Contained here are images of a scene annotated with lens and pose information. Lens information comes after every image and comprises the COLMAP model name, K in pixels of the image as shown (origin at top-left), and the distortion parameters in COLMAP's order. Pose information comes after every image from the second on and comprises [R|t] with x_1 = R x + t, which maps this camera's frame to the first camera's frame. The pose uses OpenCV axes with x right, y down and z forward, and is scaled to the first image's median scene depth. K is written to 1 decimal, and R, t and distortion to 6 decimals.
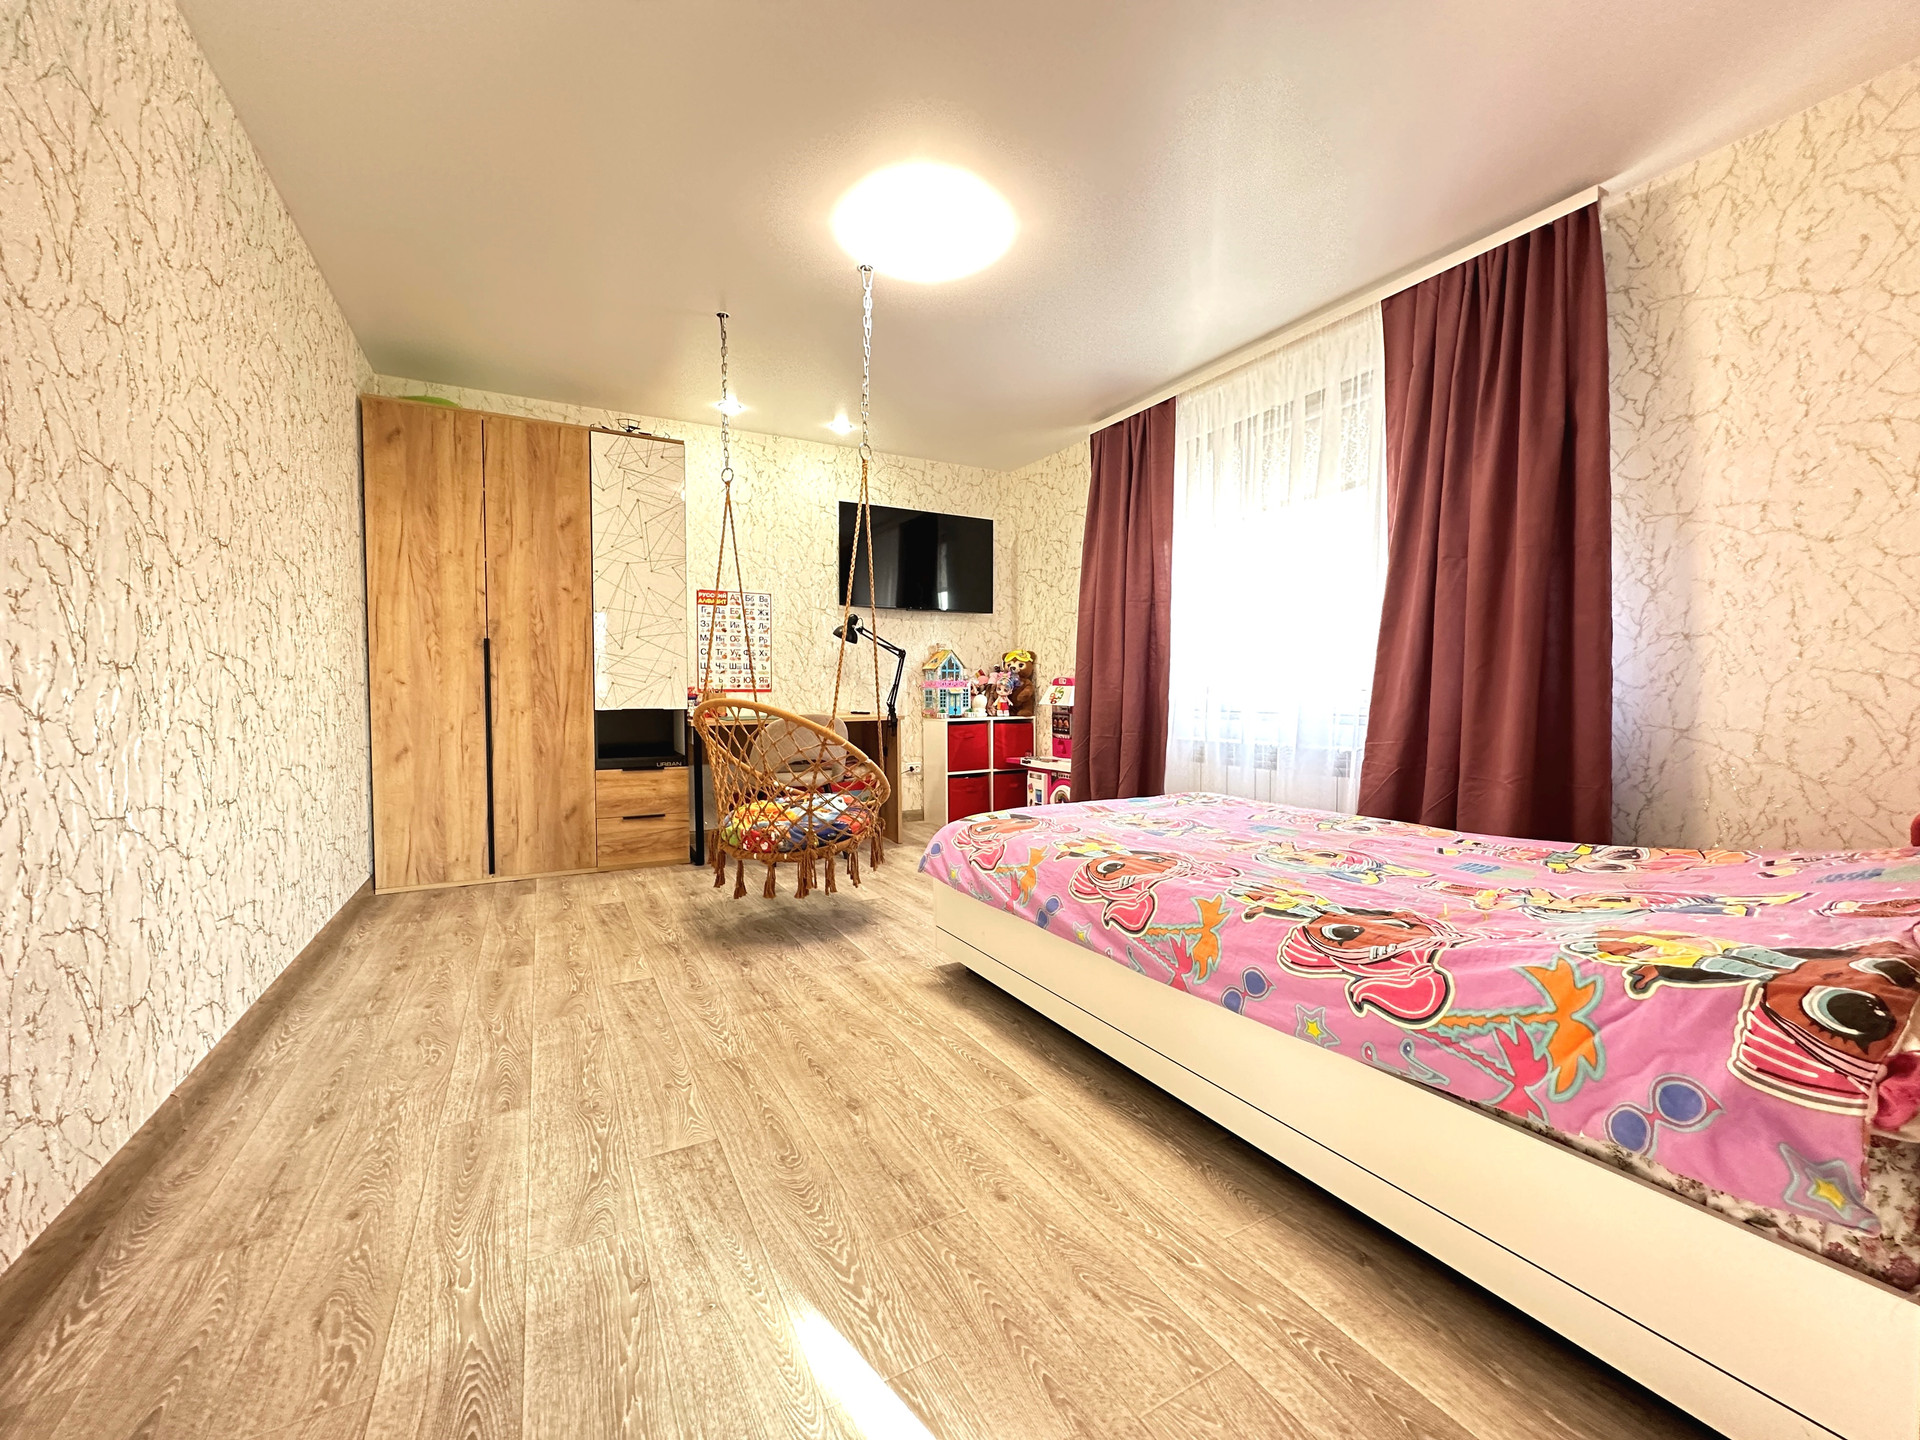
lens RADIAL K [[757.9, 0, 958.1], [0, 757.9, 728.1], [0, 0, 1]] dist [-0.008330, 0.002171]
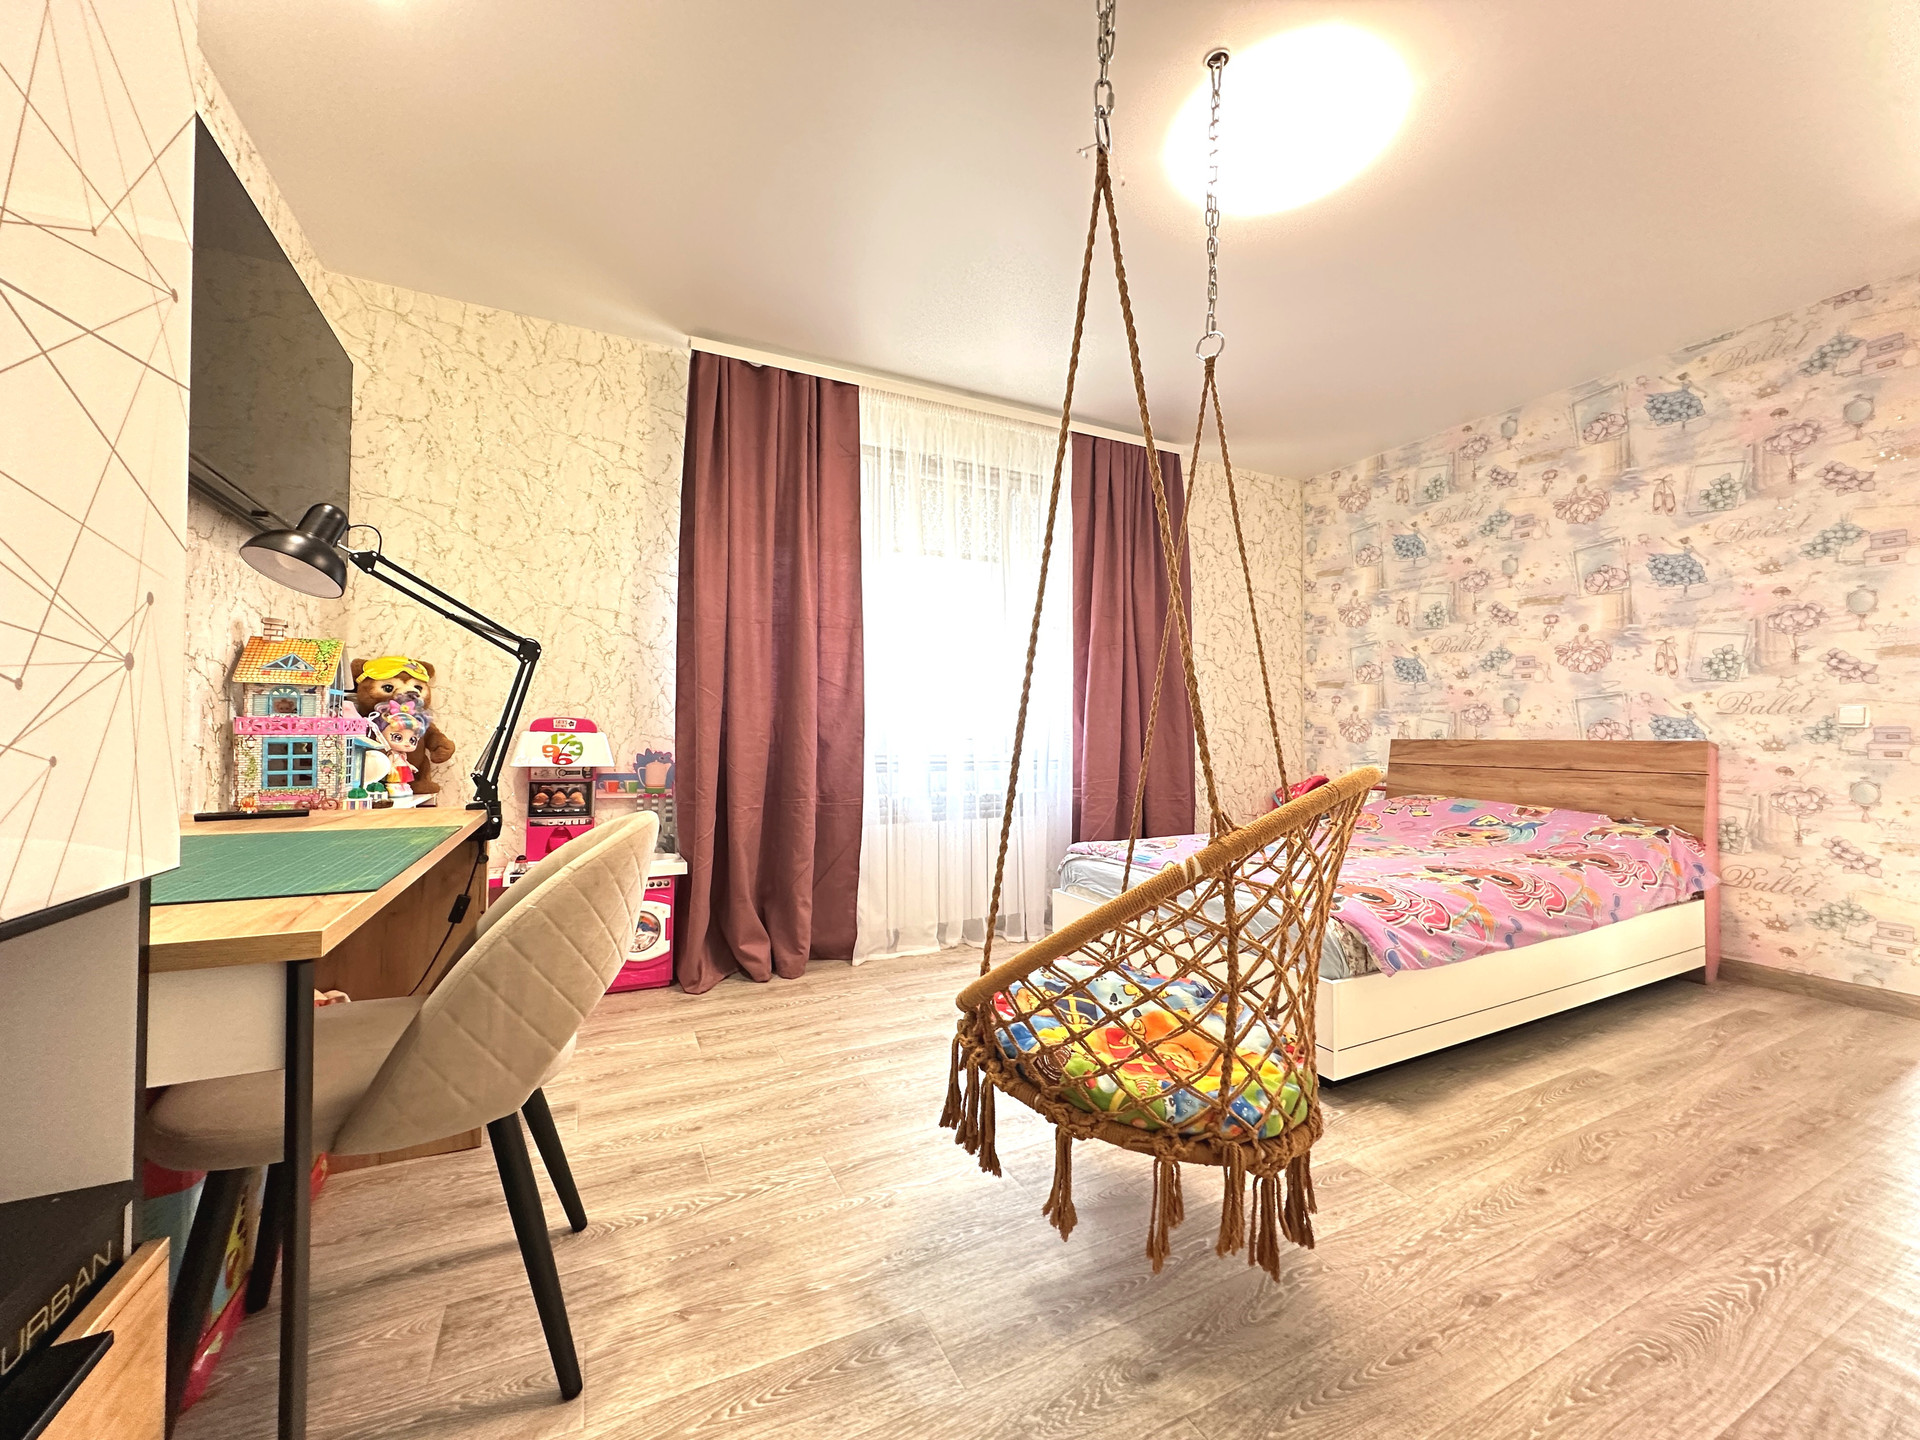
lens RADIAL K [[757.9, 0, 958.7], [0, 757.9, 725.7], [0, 0, 1]] dist [-0.008330, 0.002171]
pose [[0.052346, 0.016941, 0.998485, -0.568529], [0.048613, 0.998627, -0.019492, -0.047867], [-0.997445, 0.049560, 0.051451, 0.929370]]
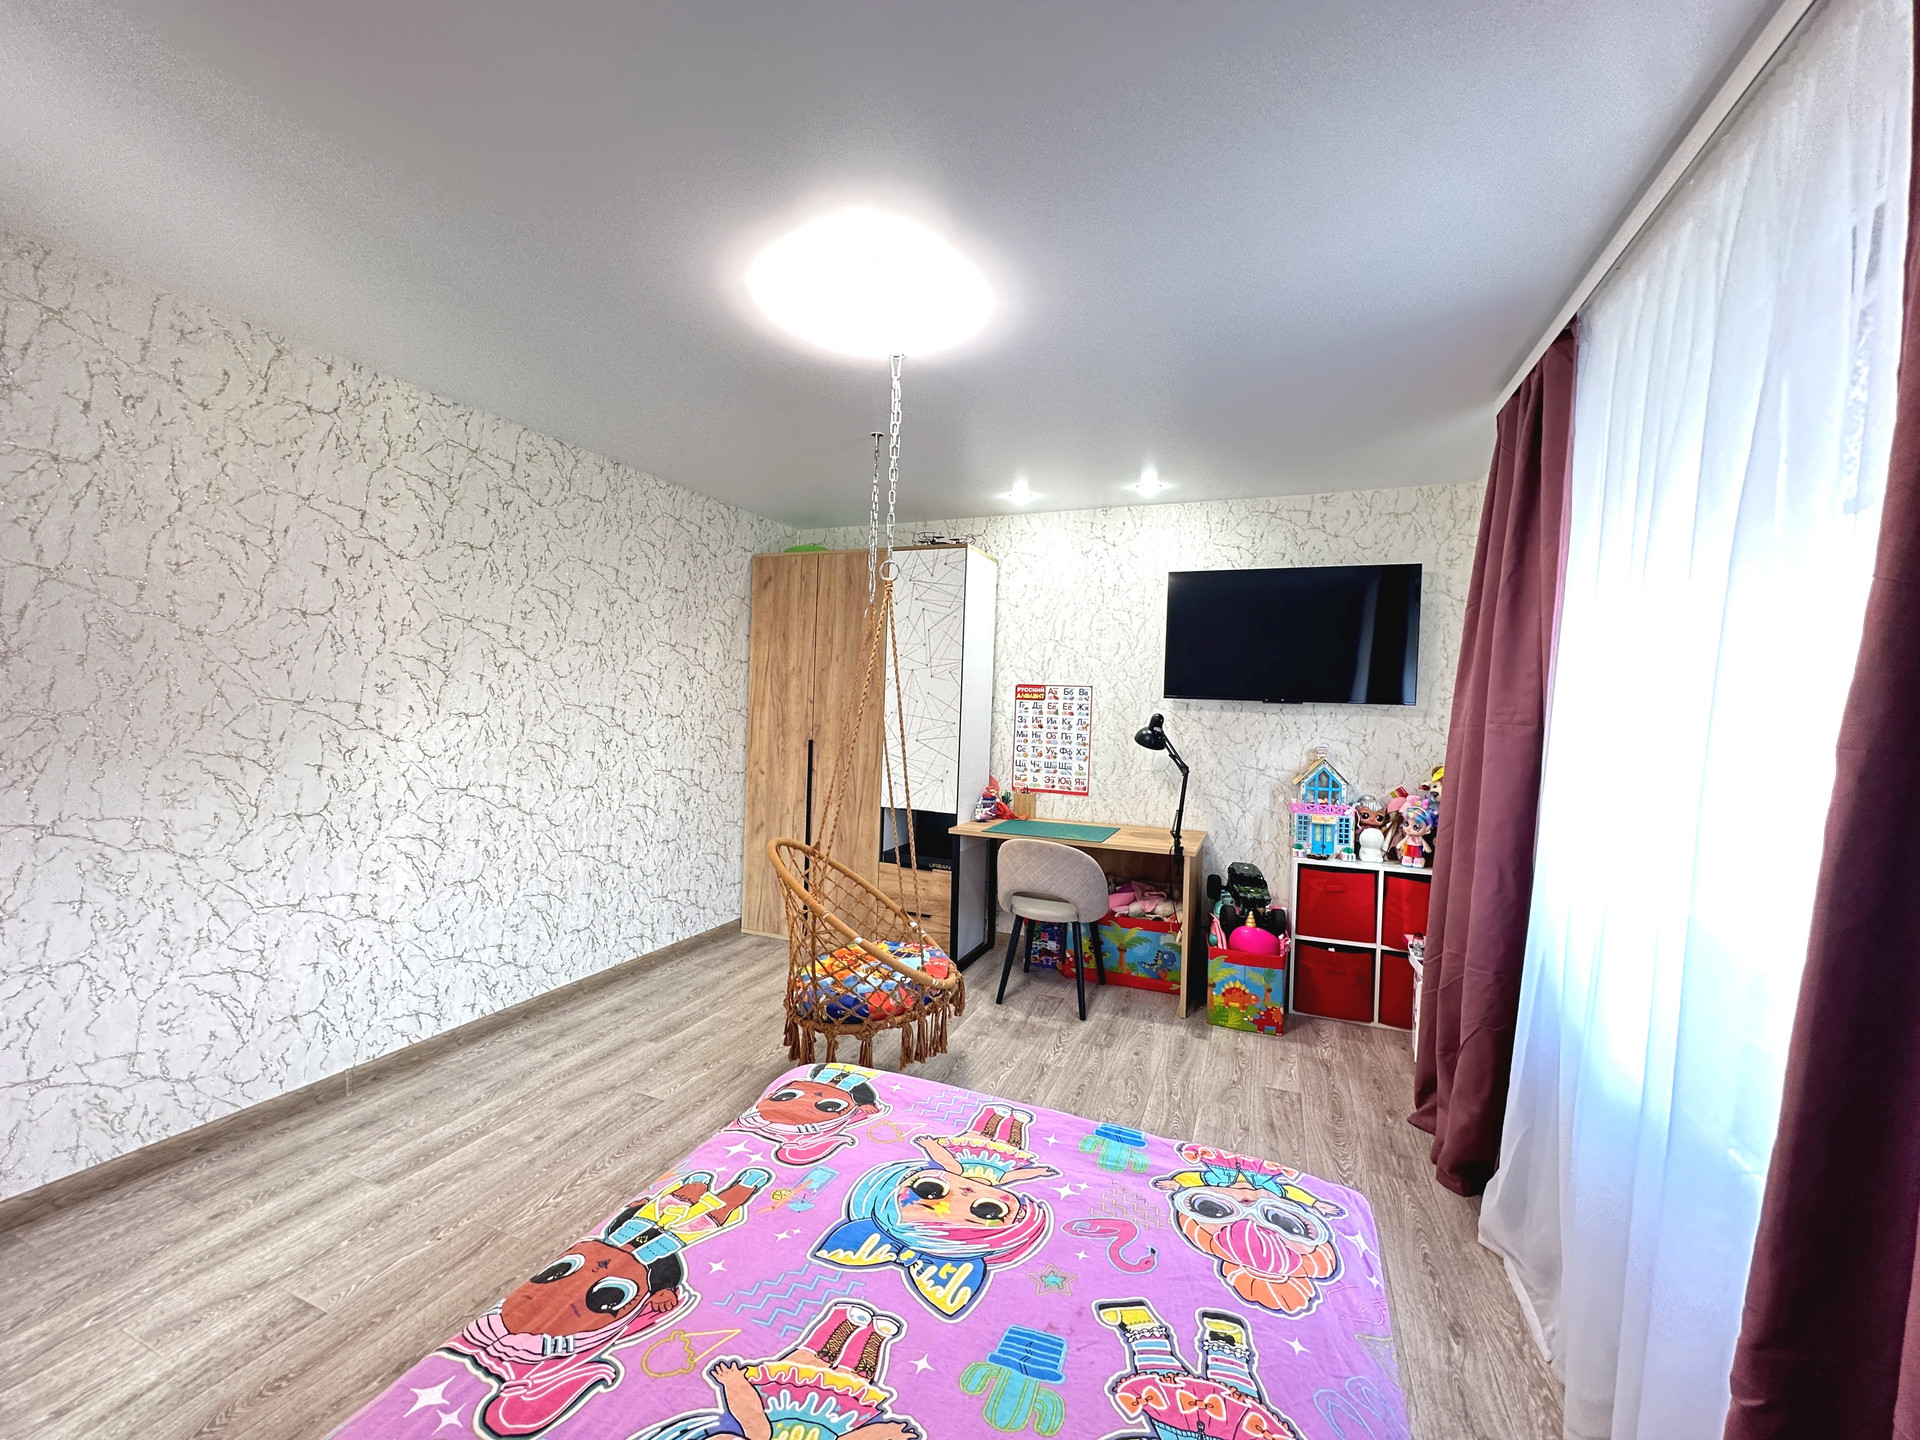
lens RADIAL K [[757.9, 0, 964.5], [0, 757.9, 727.4], [0, 0, 1]] dist [-0.008330, 0.002171]
pose [[0.628882, 0.045799, -0.776151, 0.455586], [-0.071975, 0.997406, 0.000536, -0.155030], [0.774162, 0.055526, 0.630547, 0.428480]]
